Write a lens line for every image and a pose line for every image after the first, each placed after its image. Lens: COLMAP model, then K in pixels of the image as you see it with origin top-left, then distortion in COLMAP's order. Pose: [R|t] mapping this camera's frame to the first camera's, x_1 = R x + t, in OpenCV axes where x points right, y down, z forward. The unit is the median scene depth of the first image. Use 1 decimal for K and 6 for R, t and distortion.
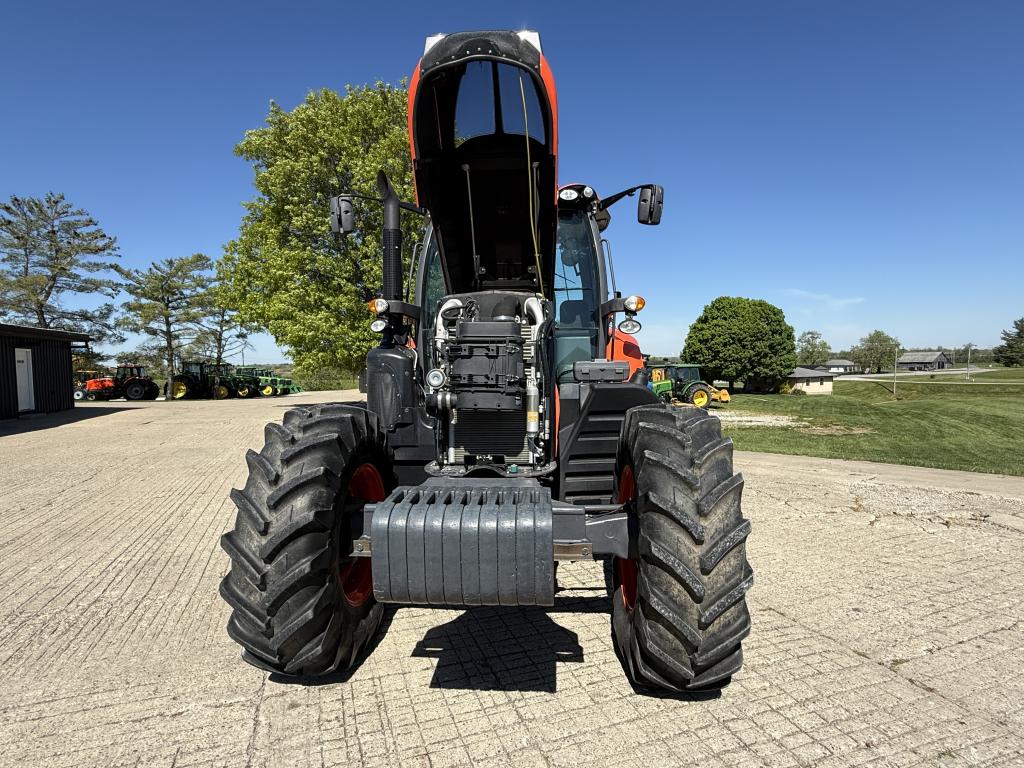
lens RADIAL K [[510.4, 0, 512.0], [0, 510.4, 384.0], [0, 0, 1]] dist [0.003840, -0.000022]
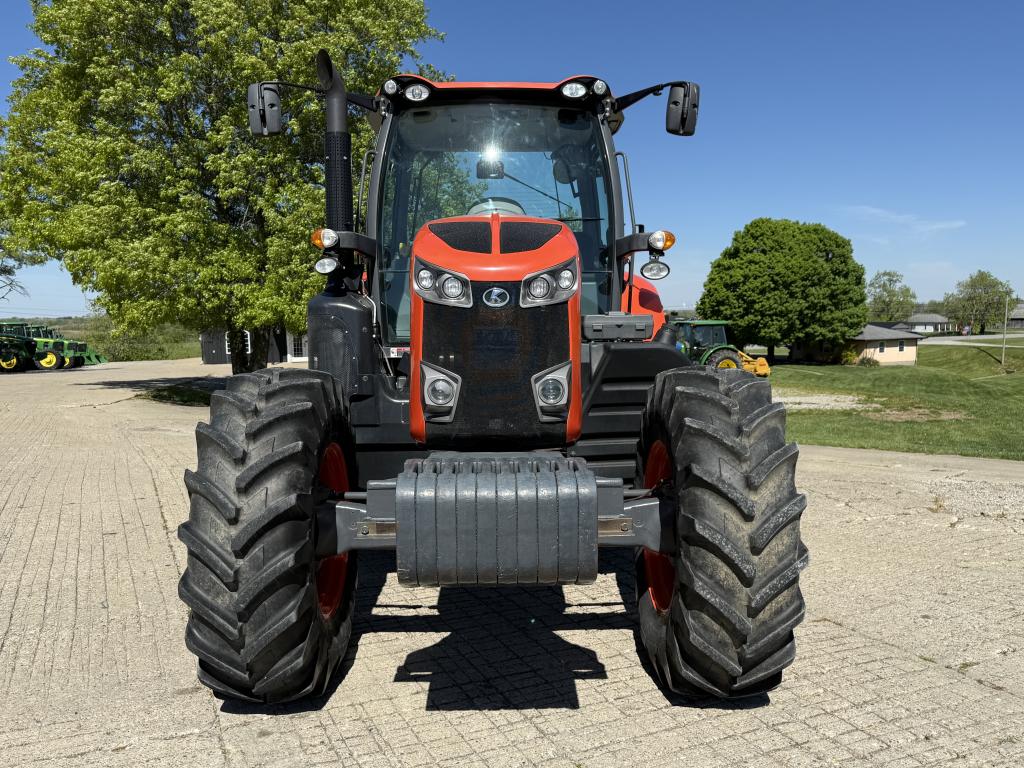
lens RADIAL K [[787.6, 0, 512.0], [0, 787.6, 384.0], [0, 0, 1]] dist [0.098444, -0.145077]
pose [[0.995845, -0.004656, 0.090949, -0.111917], [0.000869, 0.999133, 0.041629, 0.013336], [-0.091064, -0.041377, 0.994985, -0.217356]]
